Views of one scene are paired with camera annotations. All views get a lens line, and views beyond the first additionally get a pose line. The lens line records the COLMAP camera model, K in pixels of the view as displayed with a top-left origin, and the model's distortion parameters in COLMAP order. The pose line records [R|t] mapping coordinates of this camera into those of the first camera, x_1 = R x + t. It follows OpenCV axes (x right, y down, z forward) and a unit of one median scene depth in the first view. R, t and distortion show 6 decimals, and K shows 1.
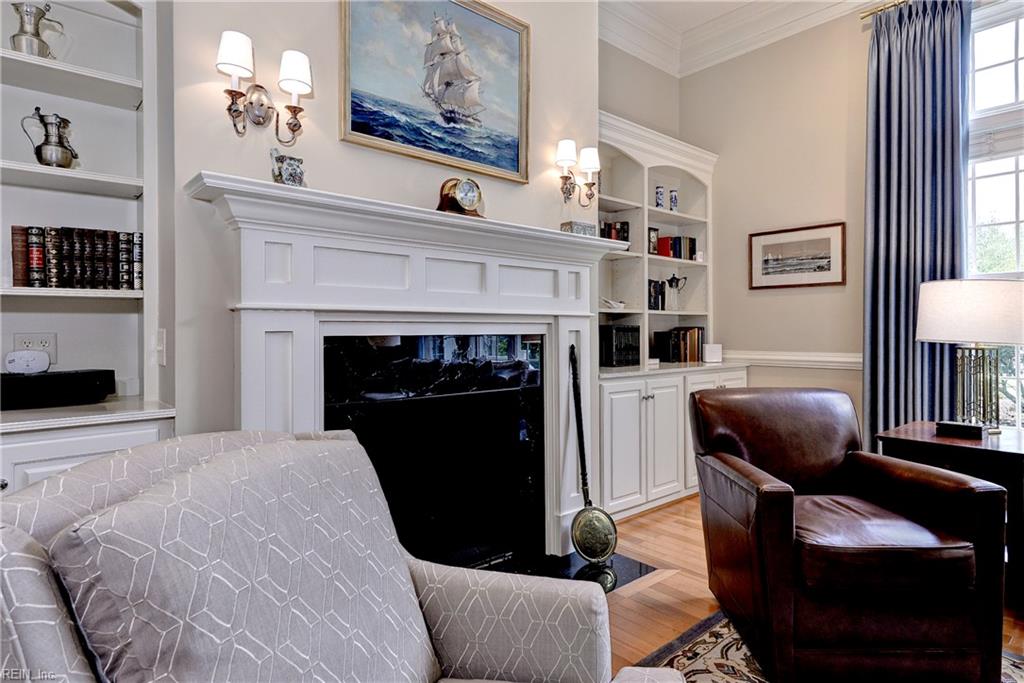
lens RADIAL K [[586.8, 0, 505.7], [0, 586.8, 330.7], [0, 0, 1]] dist [0.034313, -0.002935]
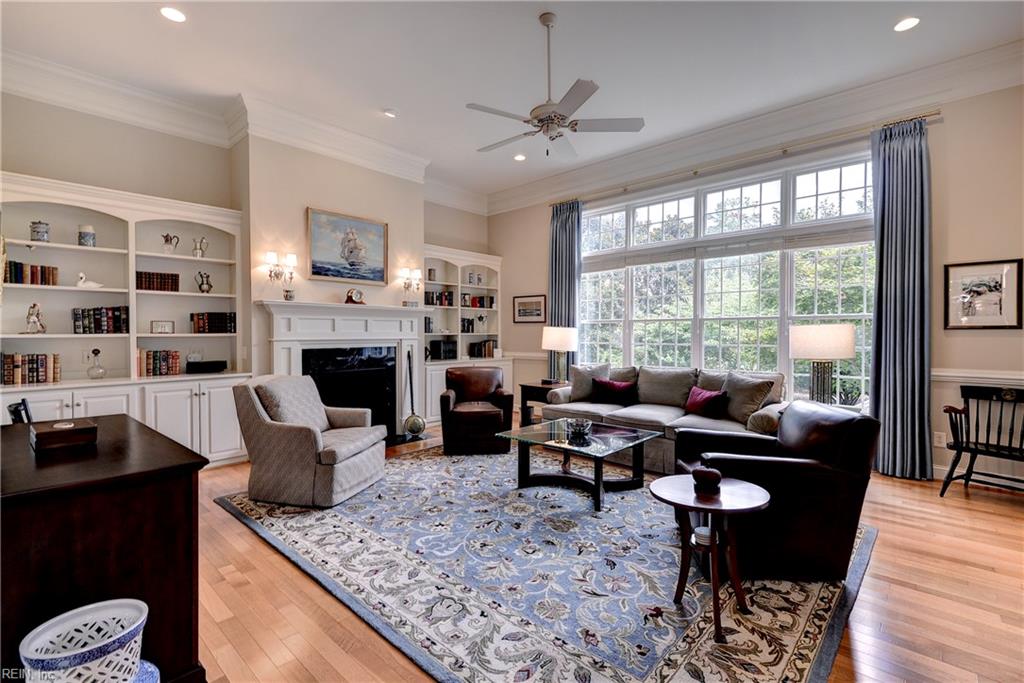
lens RADIAL K [[480.3, 0, 519.9], [0, 480.3, 343.3], [0, 0, 1]] dist [0.017375, -0.003477]
pose [[0.992224, -0.001040, 0.124459, 0.350543], [-0.001752, 0.999749, 0.022321, -0.056795], [-0.124451, -0.022366, 0.991974, -1.132065]]
